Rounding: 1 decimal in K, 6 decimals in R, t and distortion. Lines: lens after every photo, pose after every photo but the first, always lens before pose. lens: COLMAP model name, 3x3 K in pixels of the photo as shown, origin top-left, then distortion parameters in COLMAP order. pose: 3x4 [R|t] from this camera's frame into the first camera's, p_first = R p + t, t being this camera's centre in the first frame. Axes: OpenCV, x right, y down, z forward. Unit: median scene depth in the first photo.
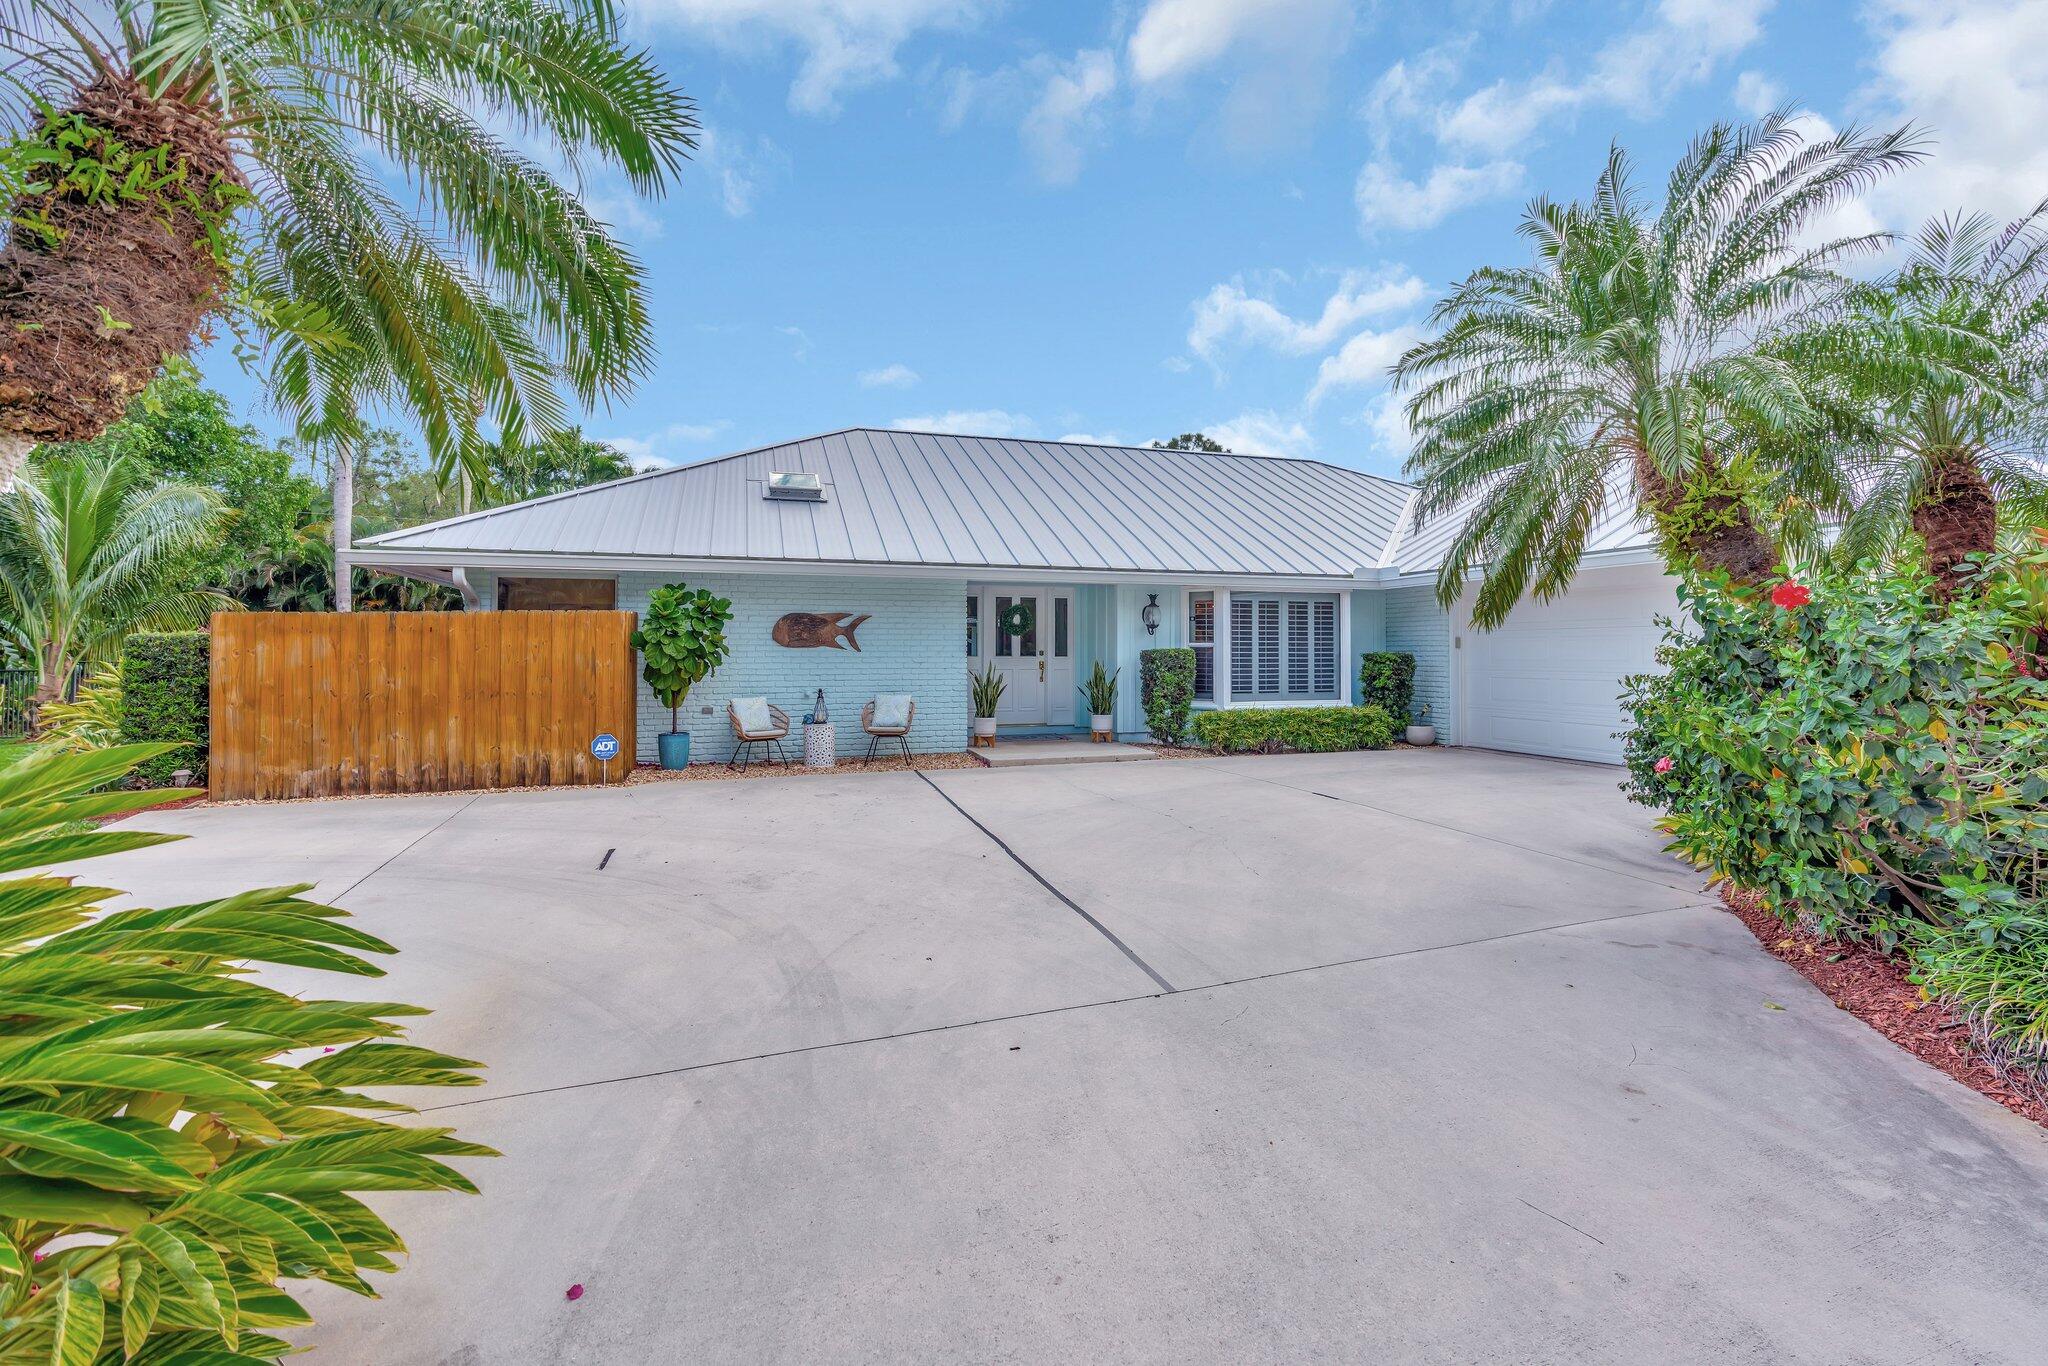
lens RADIAL K [[930.5, 0, 1031.2], [0, 930.5, 667.5], [0, 0, 1]] dist [-0.021272, 0.008325]
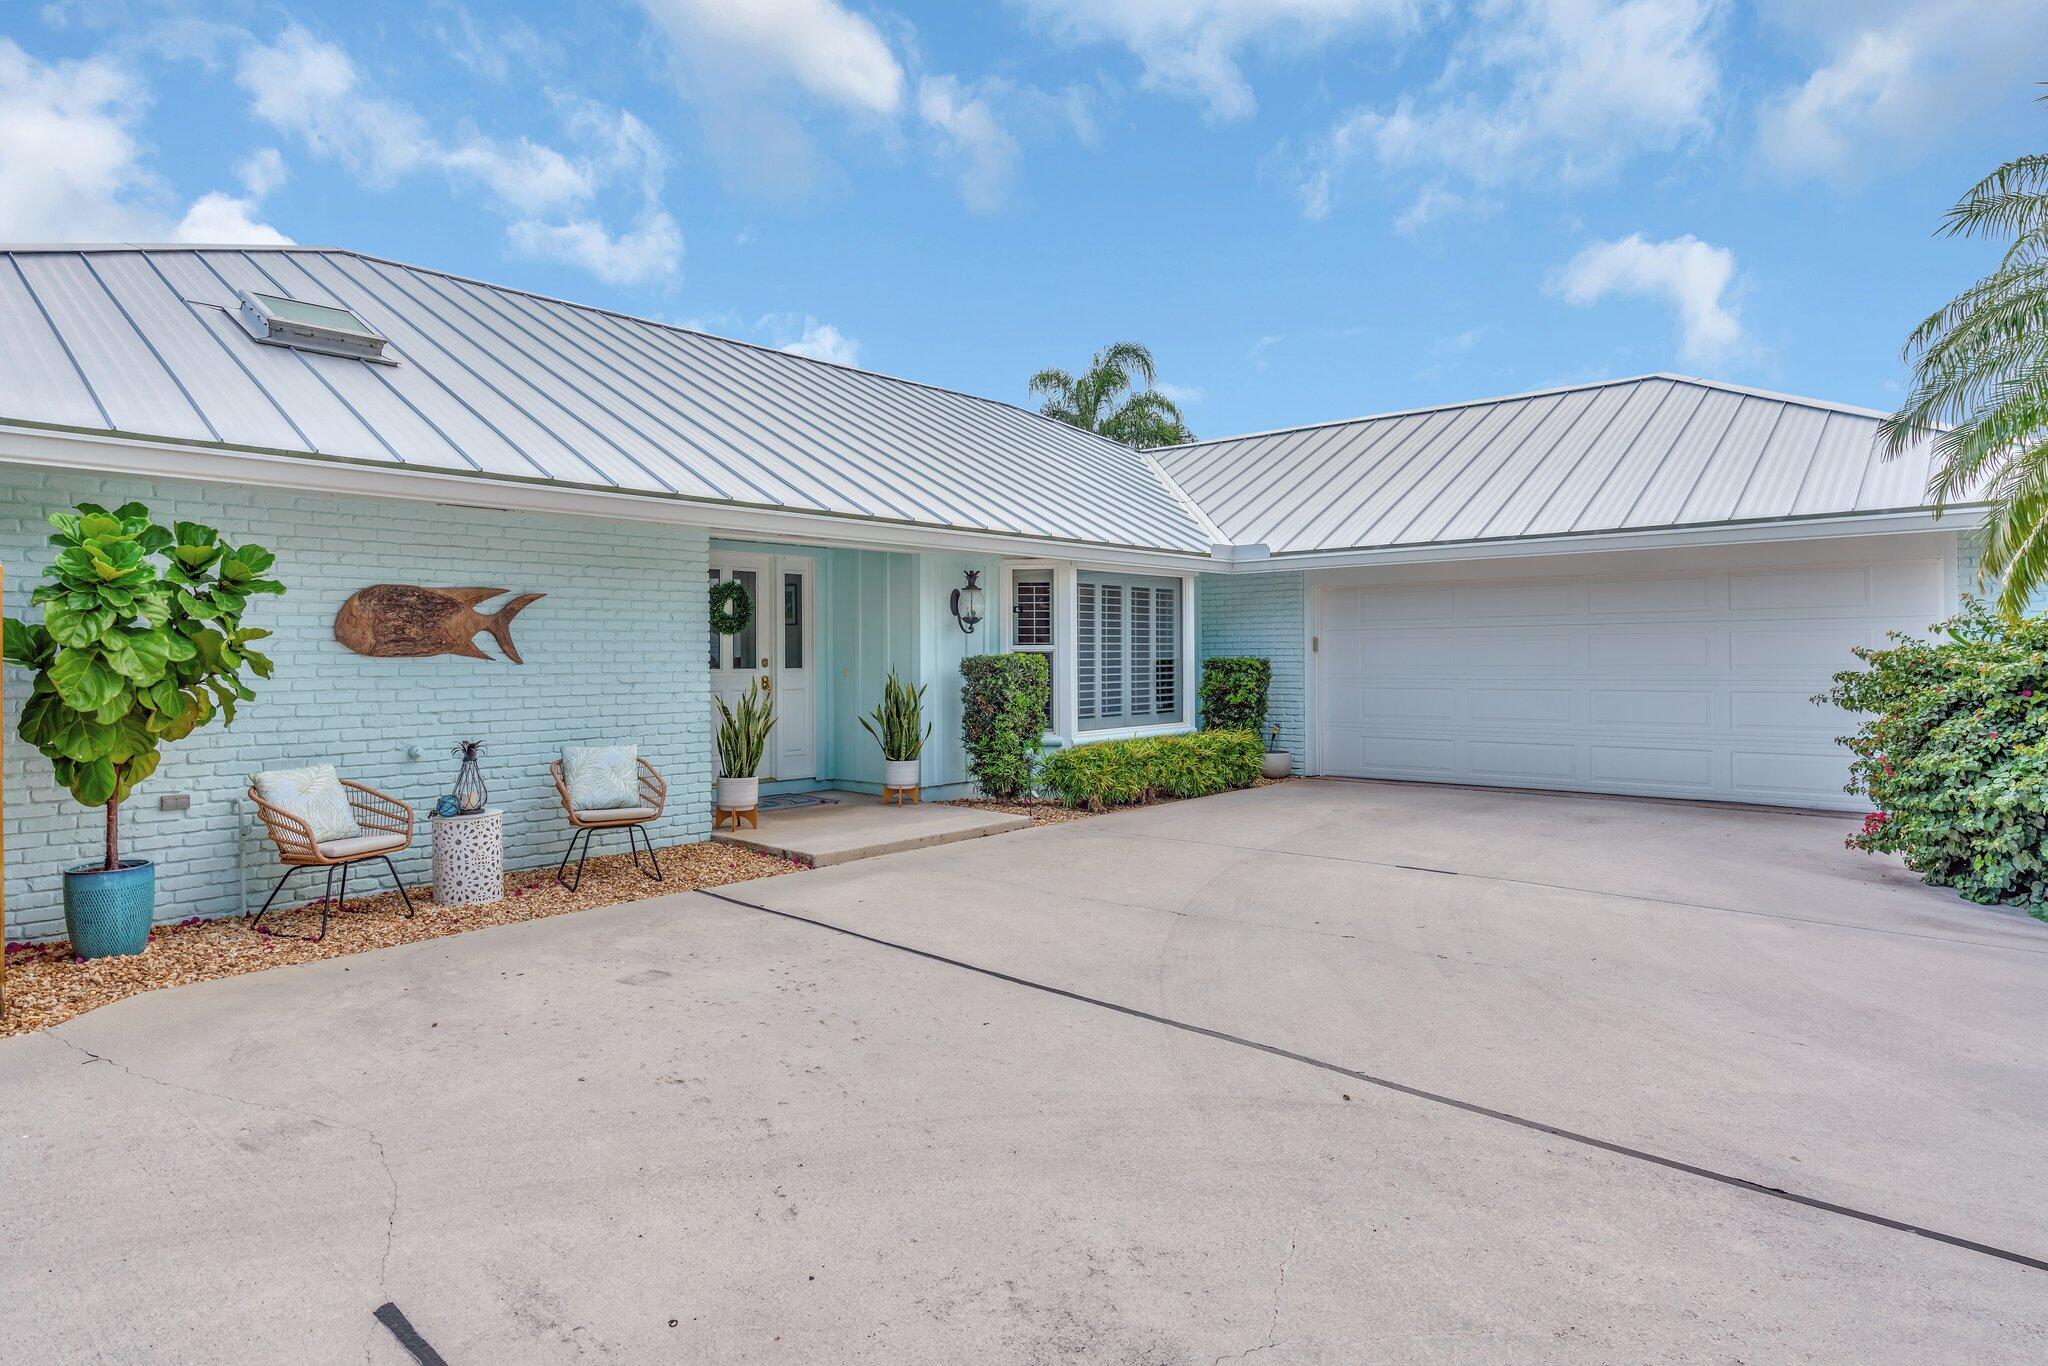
lens RADIAL K [[1142.9, 0, 1024.0], [0, 1142.9, 683.0], [0, 0, 1]] dist [0.000142, 0.000117]
pose [[0.858358, -0.018799, 0.512707, -0.255389], [0.015908, 0.999823, 0.010026, -0.008079], [-0.512805, -0.000450, 0.858505, 0.305784]]
